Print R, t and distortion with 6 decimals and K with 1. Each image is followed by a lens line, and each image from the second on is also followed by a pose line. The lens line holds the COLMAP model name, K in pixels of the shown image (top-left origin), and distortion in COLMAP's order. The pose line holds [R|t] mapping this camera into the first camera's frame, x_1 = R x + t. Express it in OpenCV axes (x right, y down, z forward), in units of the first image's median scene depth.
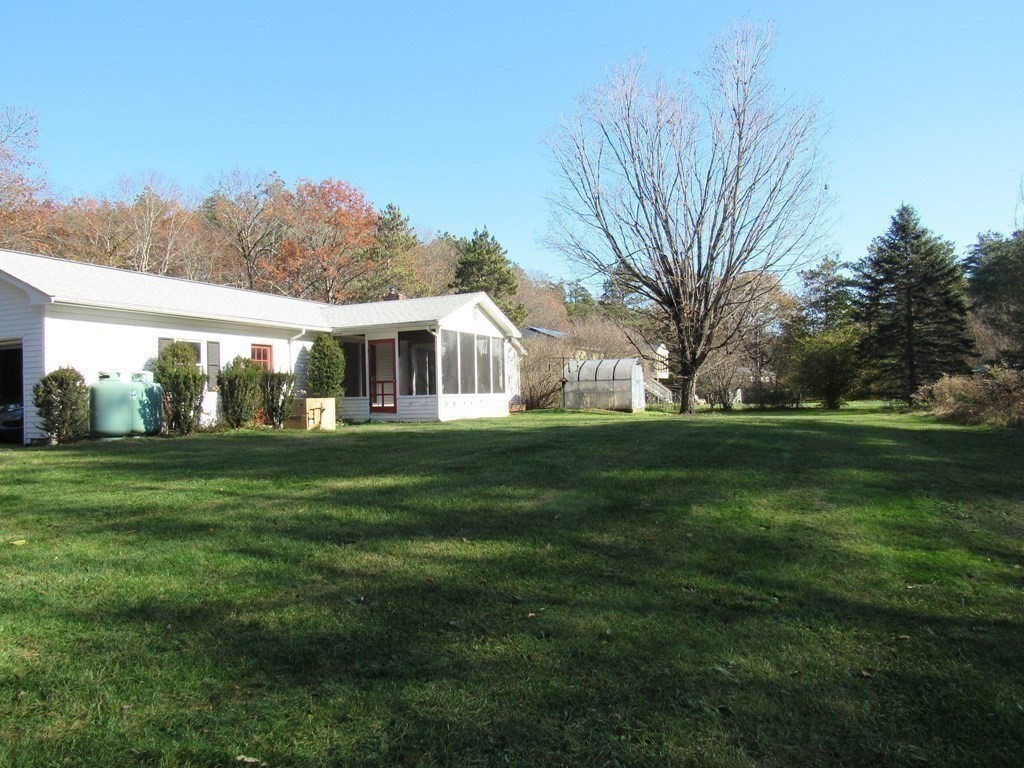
lens RADIAL K [[742.3, 0, 512.5], [0, 742.3, 382.1], [0, 0, 1]] dist [0.015620, 0.005332]
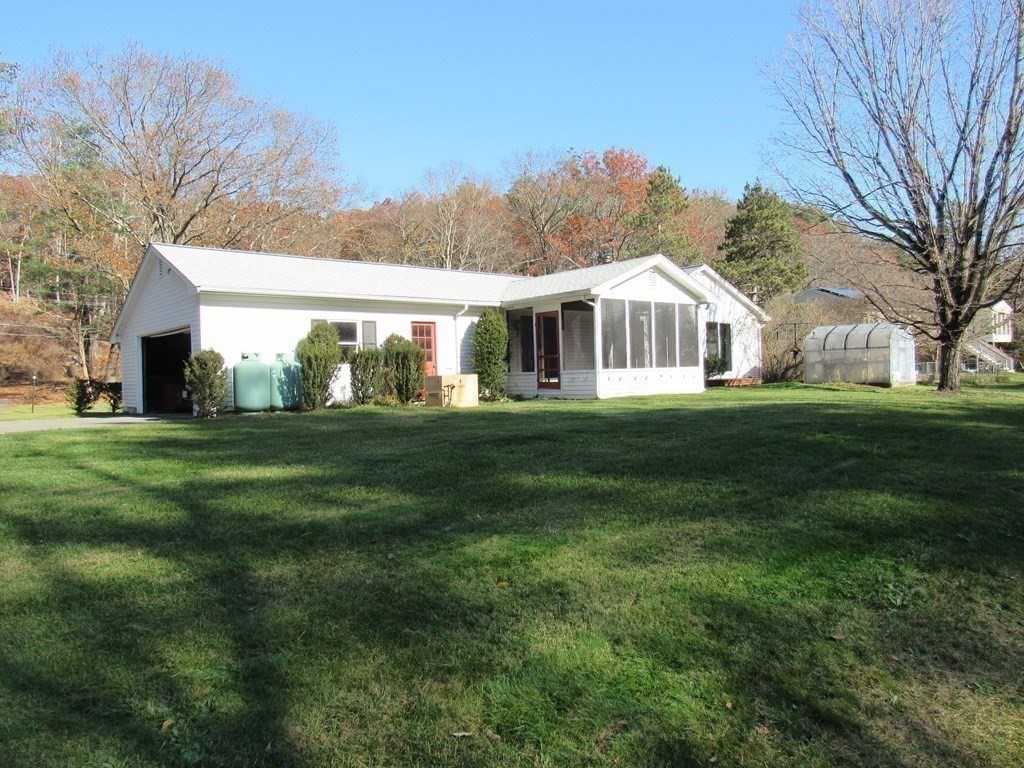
lens RADIAL K [[742.3, 0, 512.5], [0, 742.3, 382.1], [0, 0, 1]] dist [0.015620, 0.005332]
pose [[0.910507, 0.002679, -0.413485, 0.179274], [0.014748, 0.999132, 0.038949, -0.004985], [0.413230, -0.041562, 0.909678, 0.108321]]
